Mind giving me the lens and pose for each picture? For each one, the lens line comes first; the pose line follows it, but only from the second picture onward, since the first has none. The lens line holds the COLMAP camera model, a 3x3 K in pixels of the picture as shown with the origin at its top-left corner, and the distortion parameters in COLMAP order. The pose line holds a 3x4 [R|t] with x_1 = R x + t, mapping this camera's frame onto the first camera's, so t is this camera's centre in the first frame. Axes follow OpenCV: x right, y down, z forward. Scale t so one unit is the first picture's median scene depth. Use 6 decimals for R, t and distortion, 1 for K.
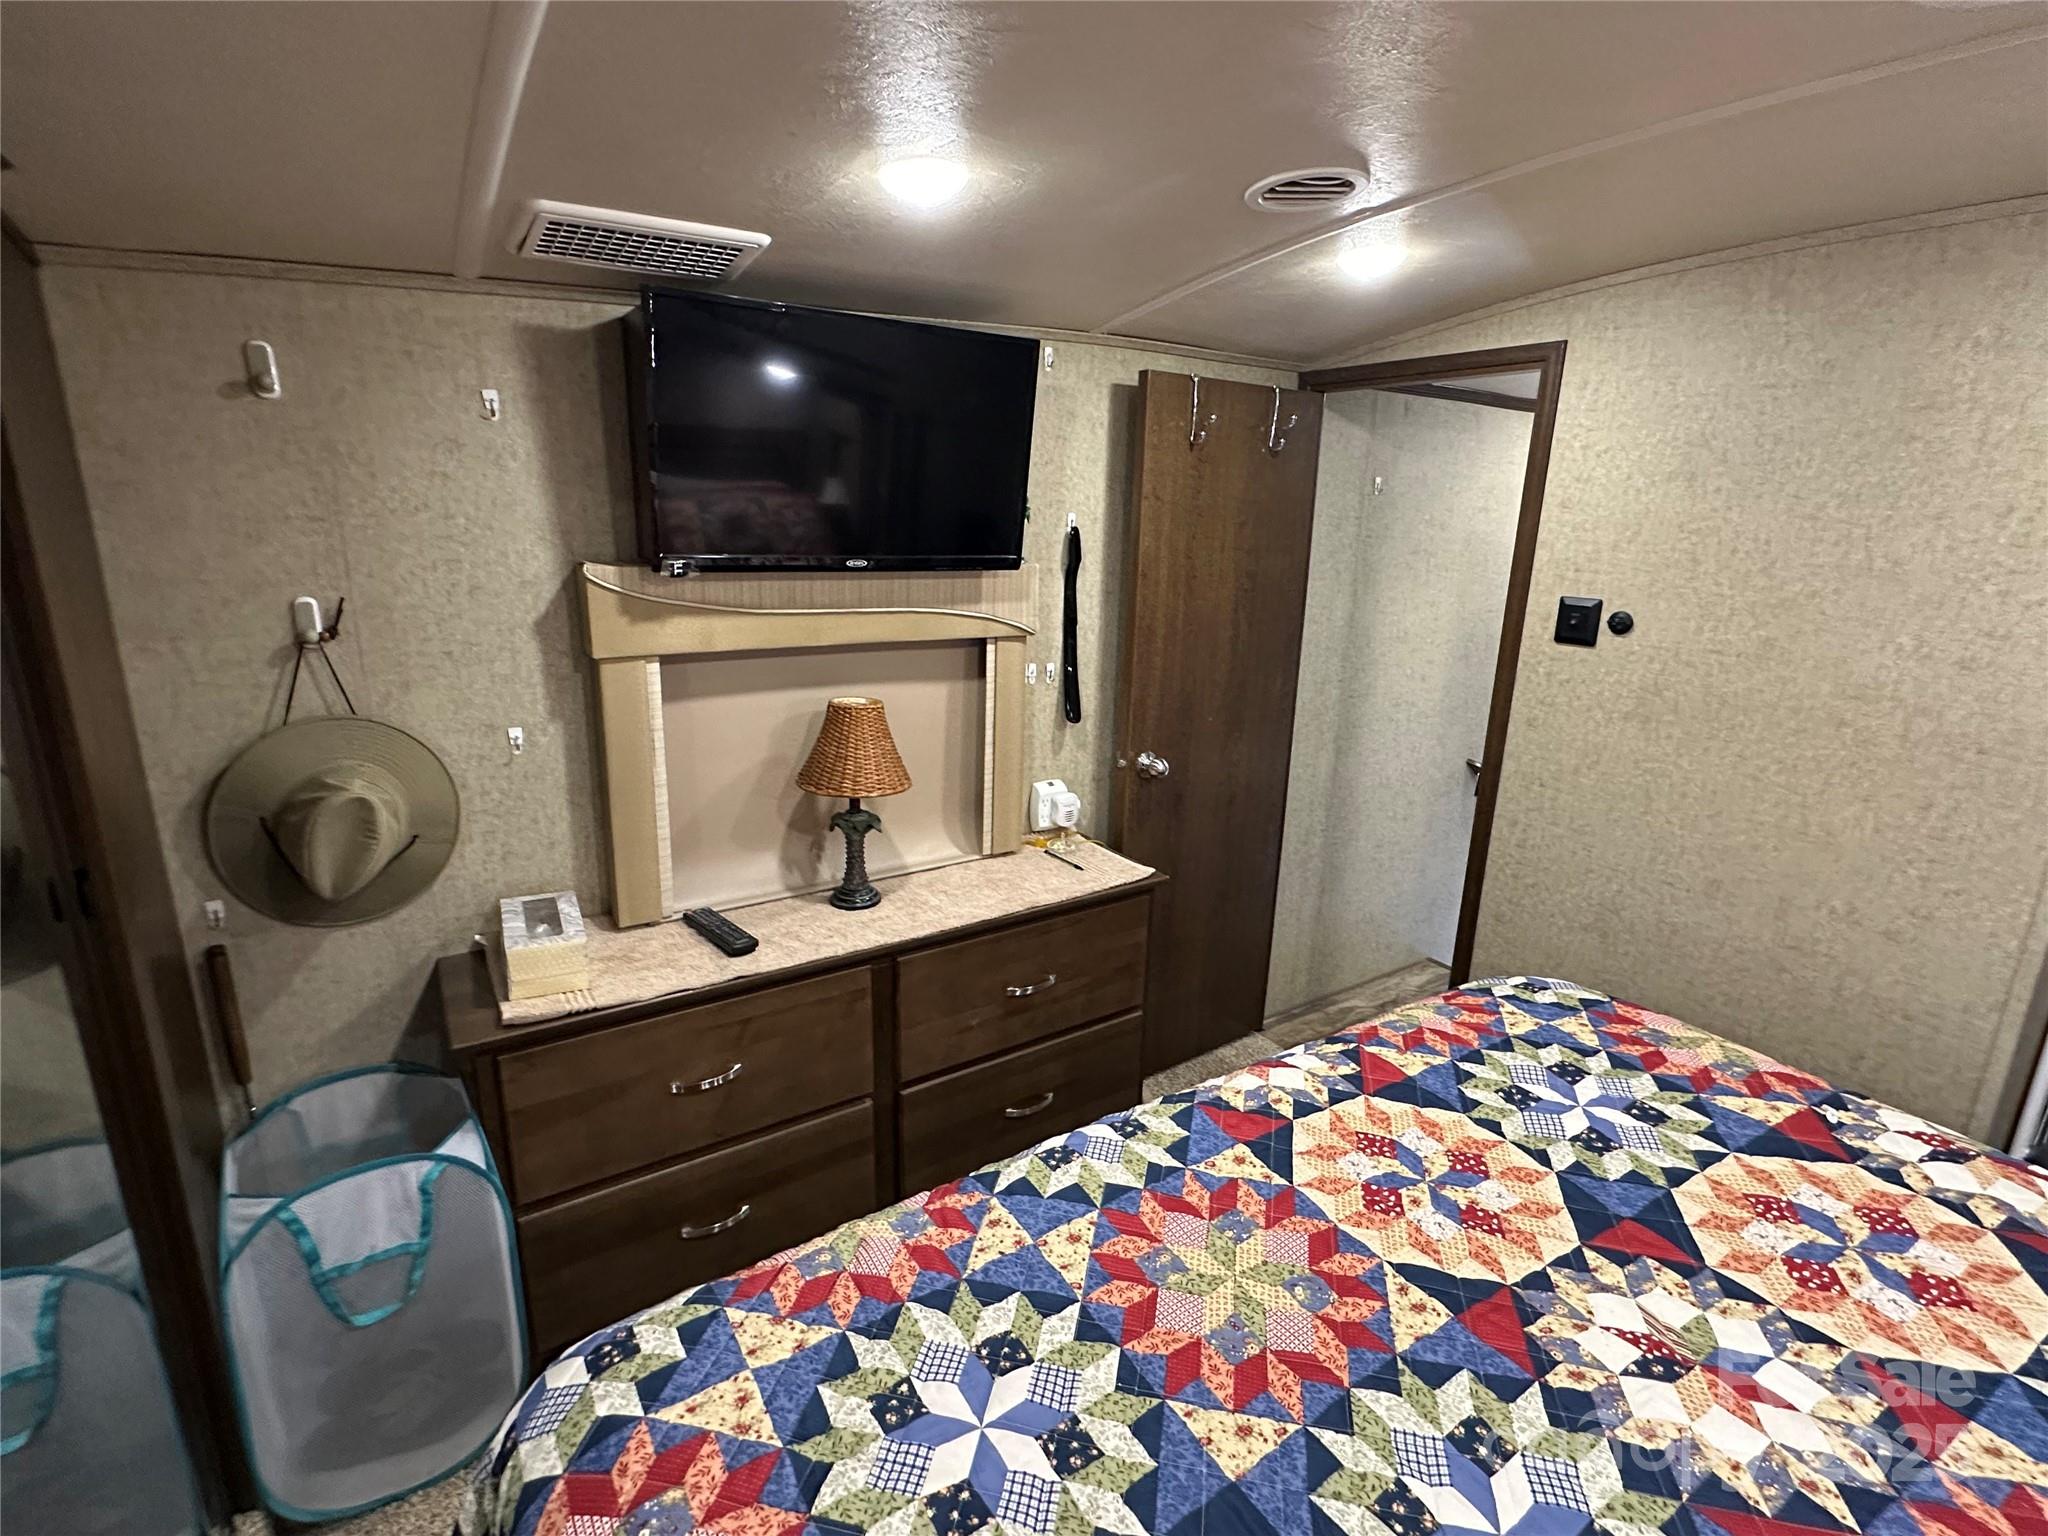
lens RADIAL K [[972.7, 0, 1024.0], [0, 972.7, 768.0], [0, 0, 1]] dist [0.000071, 0.000005]
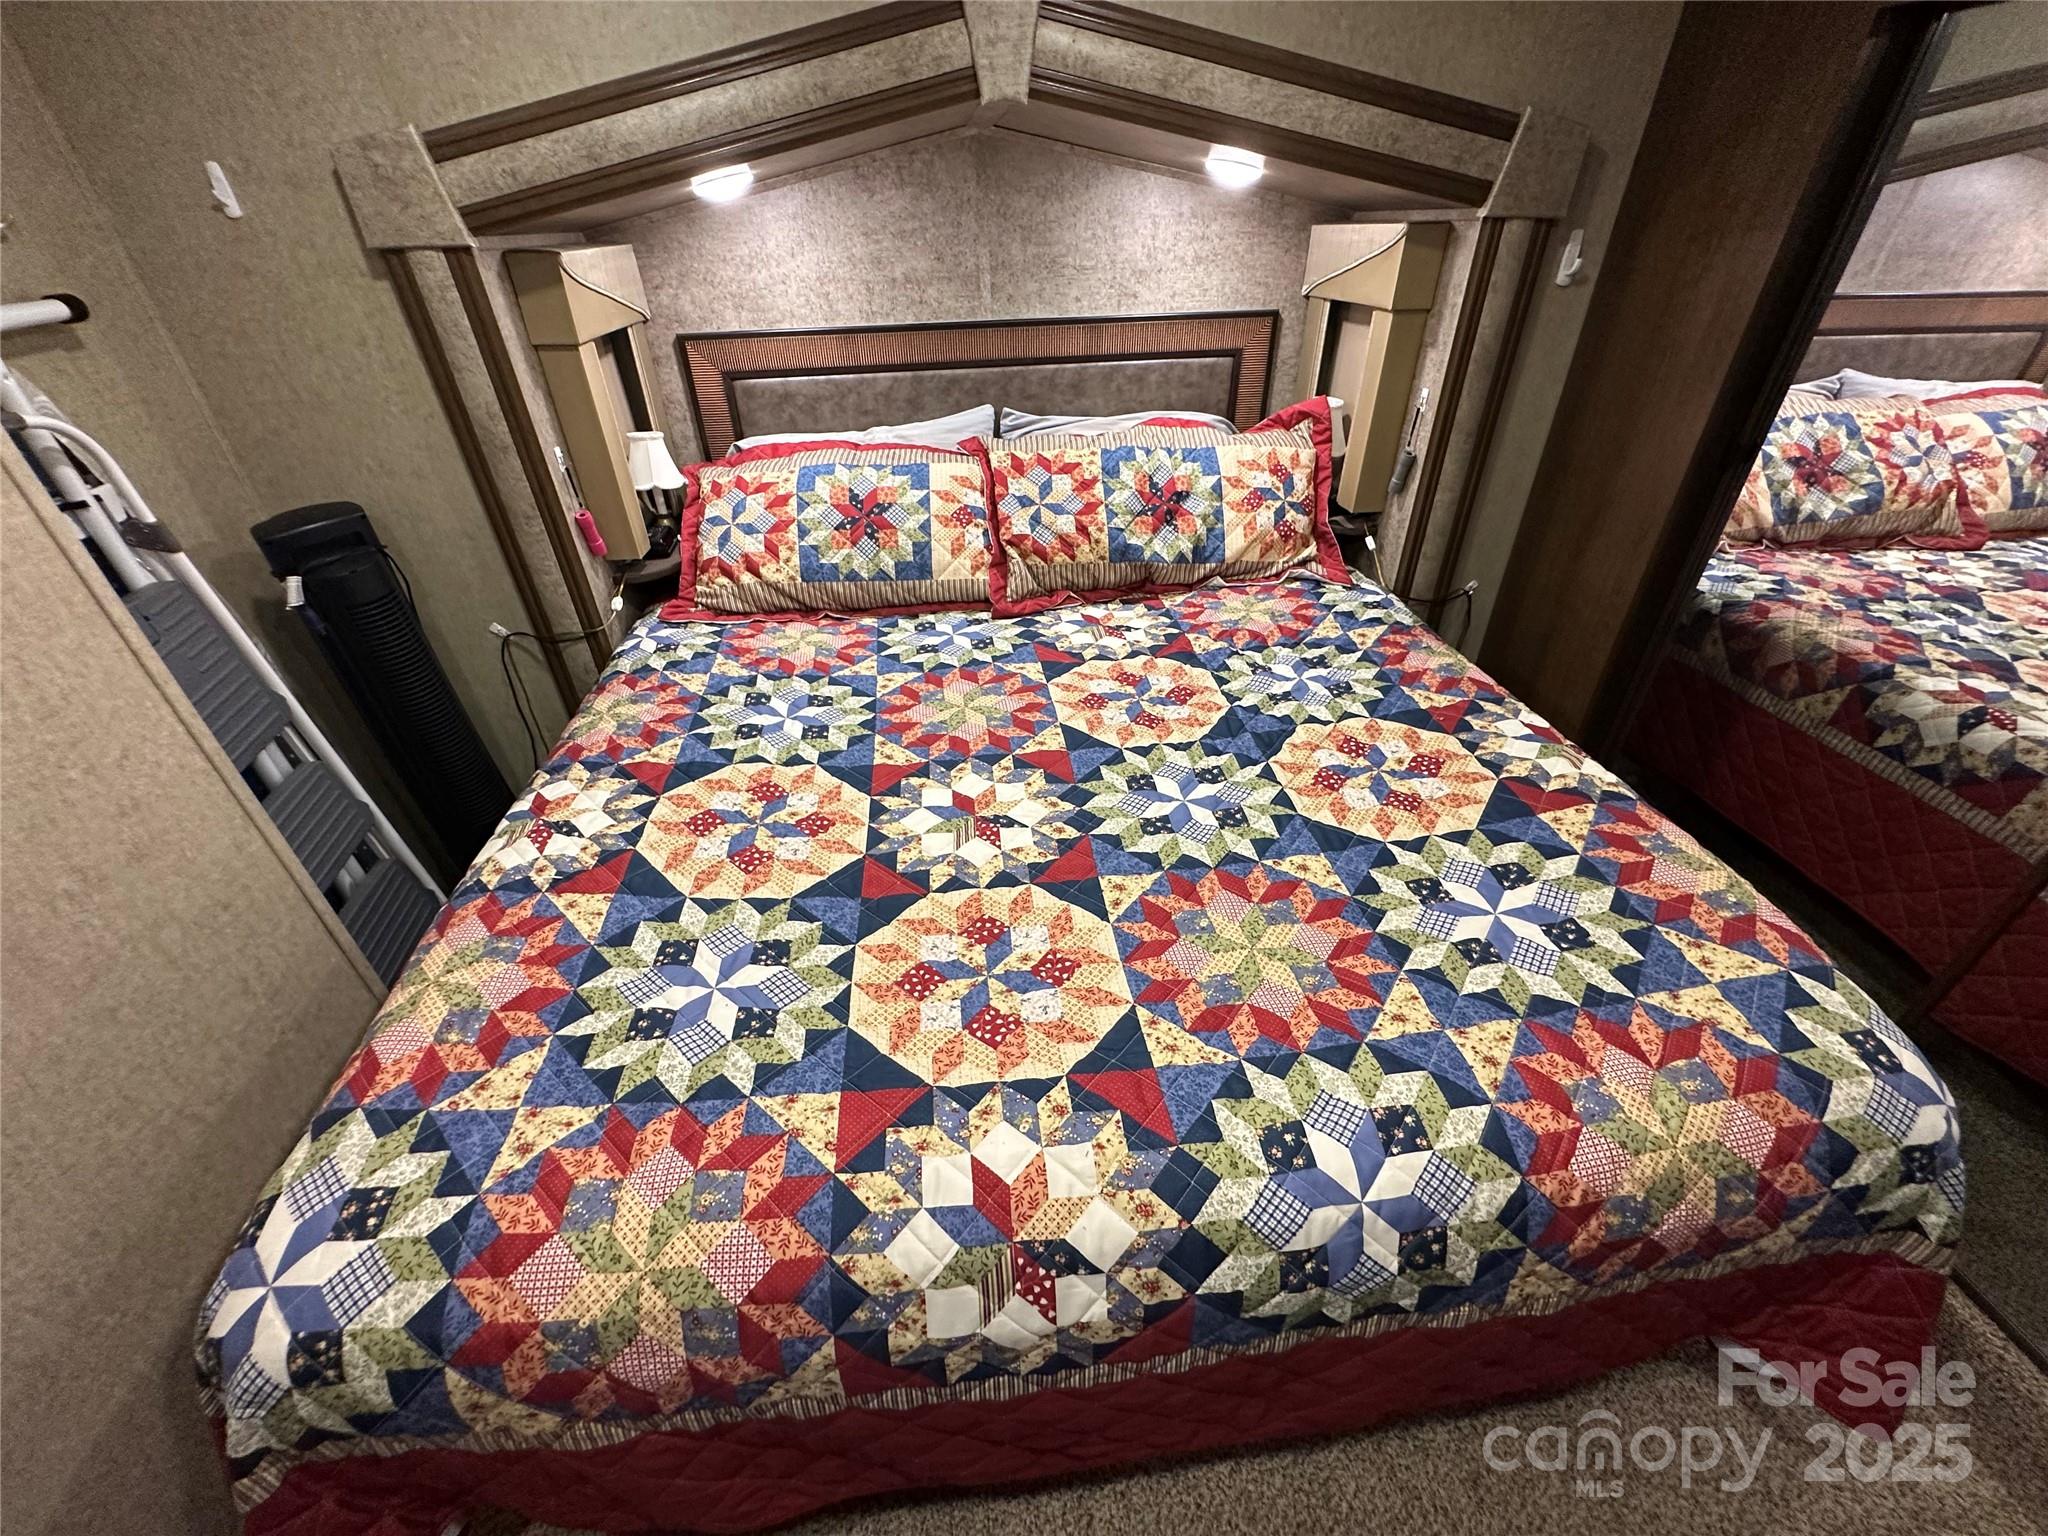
lens RADIAL K [[823.0, 0, 1032.5], [0, 823.0, 764.3], [0, 0, 1]] dist [-0.000539, 0.000185]
pose [[-0.902991, -0.247075, 0.351512, 0.146868], [0.110487, 0.657077, 0.745682, -0.320619], [-0.415210, 0.712182, -0.566037, 1.341709]]
